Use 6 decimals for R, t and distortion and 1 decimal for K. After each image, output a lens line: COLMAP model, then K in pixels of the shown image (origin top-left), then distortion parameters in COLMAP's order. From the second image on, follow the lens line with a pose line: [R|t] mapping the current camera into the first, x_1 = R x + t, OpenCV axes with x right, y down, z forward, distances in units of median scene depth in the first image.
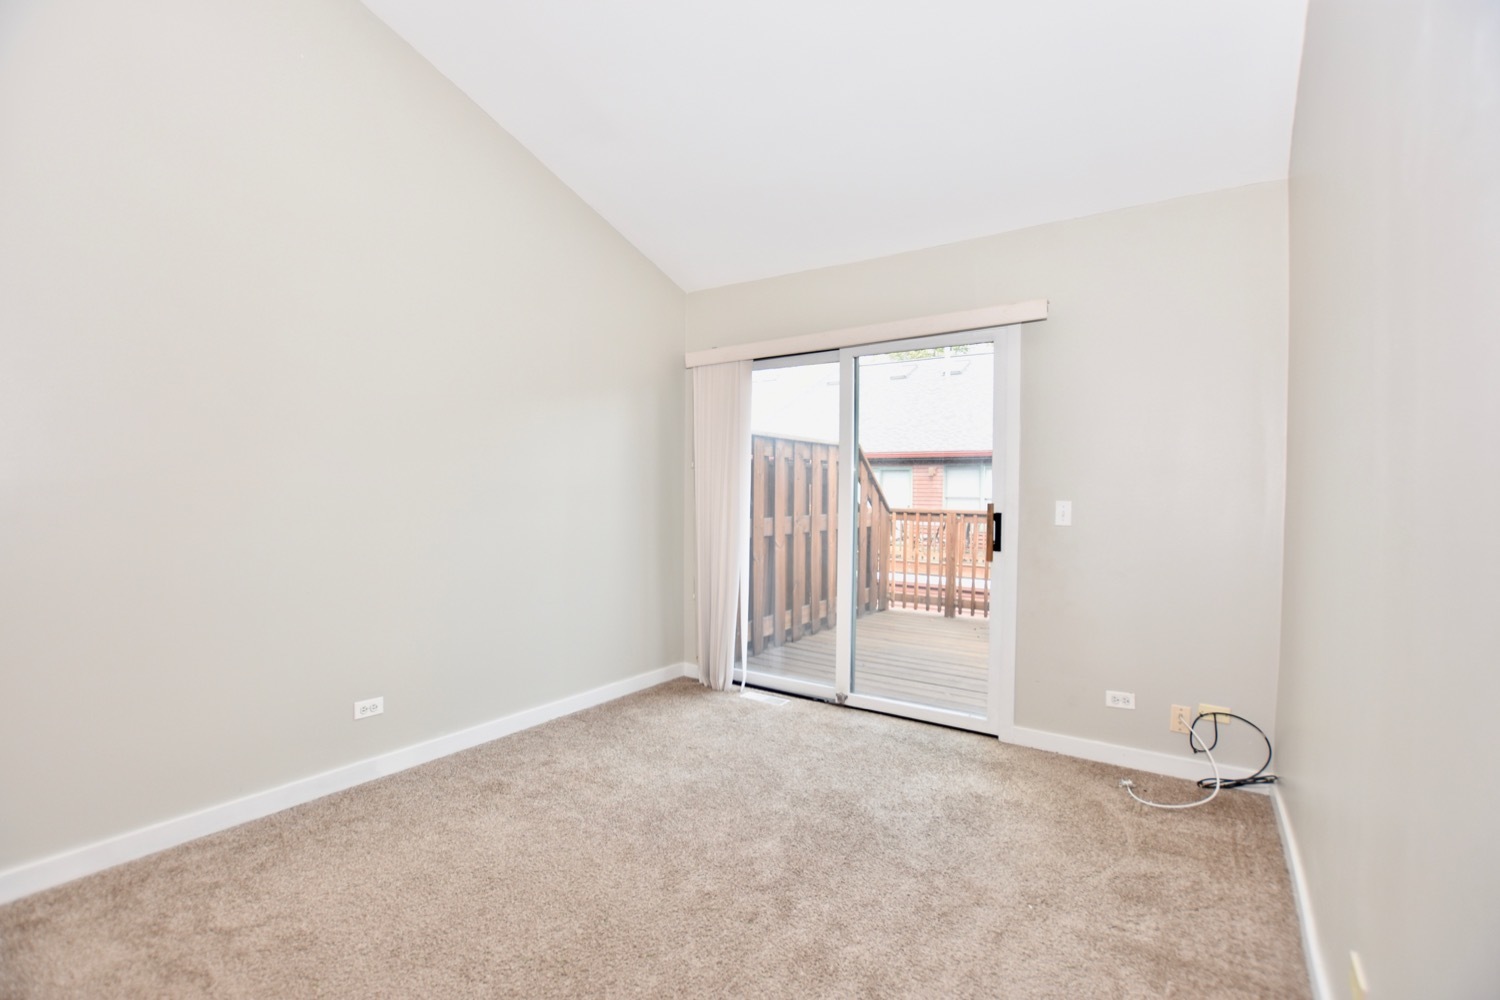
lens RADIAL K [[659.2, 0, 748.3], [0, 659.2, 503.9], [0, 0, 1]] dist [-0.030648, 0.000181]
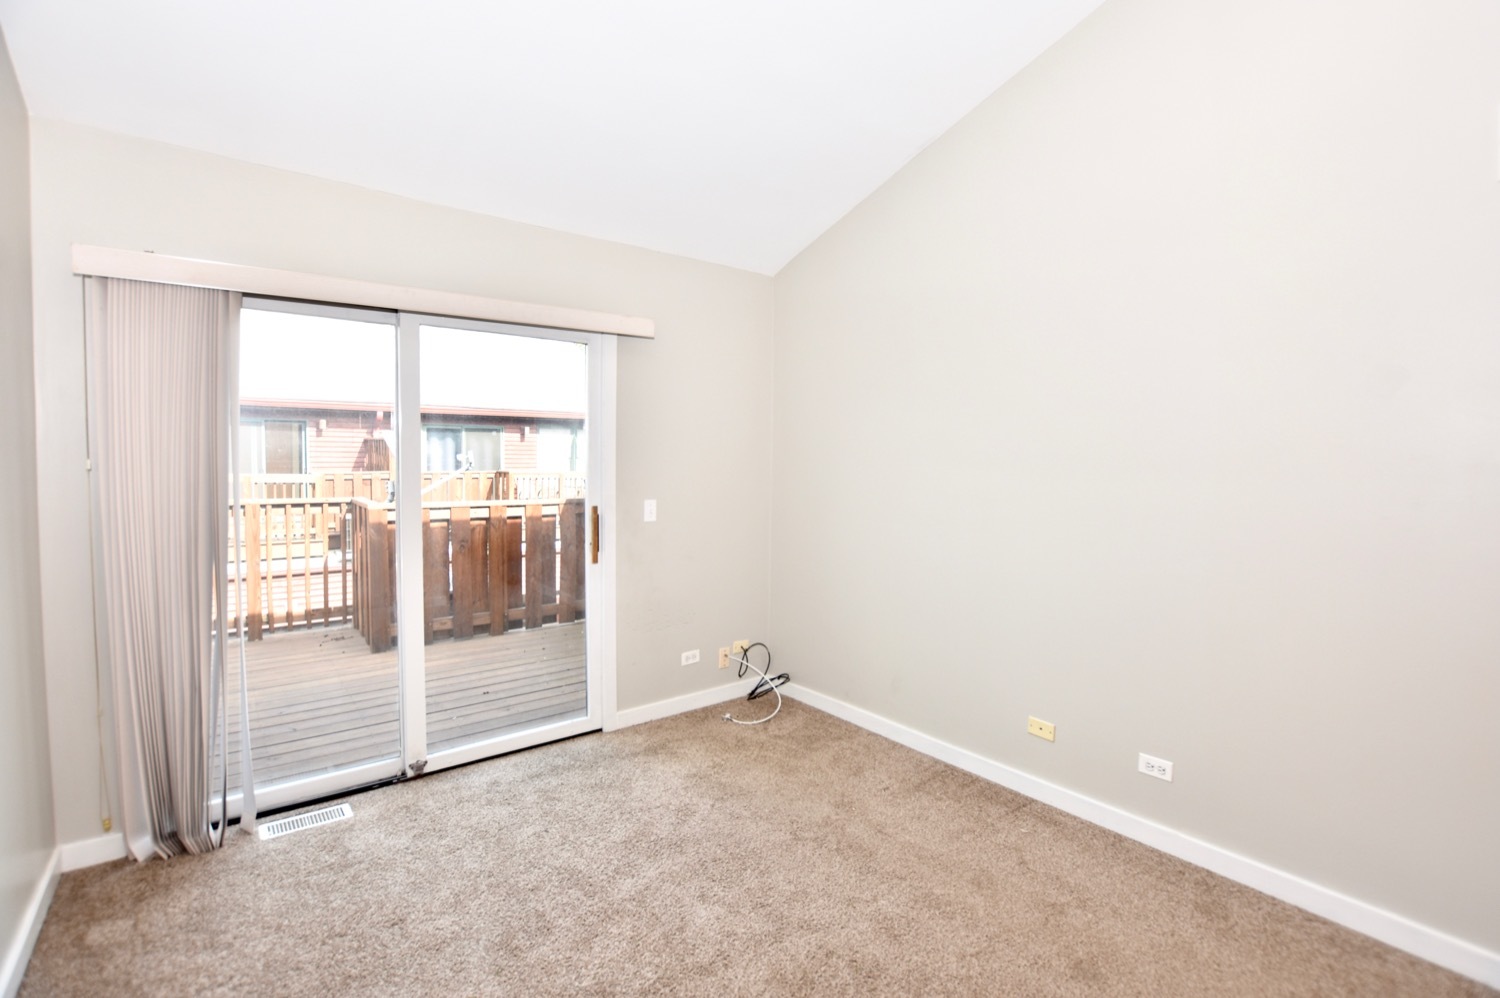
lens RADIAL K [[679.4, 0, 751.7], [0, 679.4, 484.7], [0, 0, 1]] dist [-0.044539, -0.000413]
pose [[0.289464, -0.044060, 0.956174, -0.569140], [0.012905, 0.999029, 0.042128, -0.075547], [-0.957102, 0.000144, 0.289751, 0.473117]]
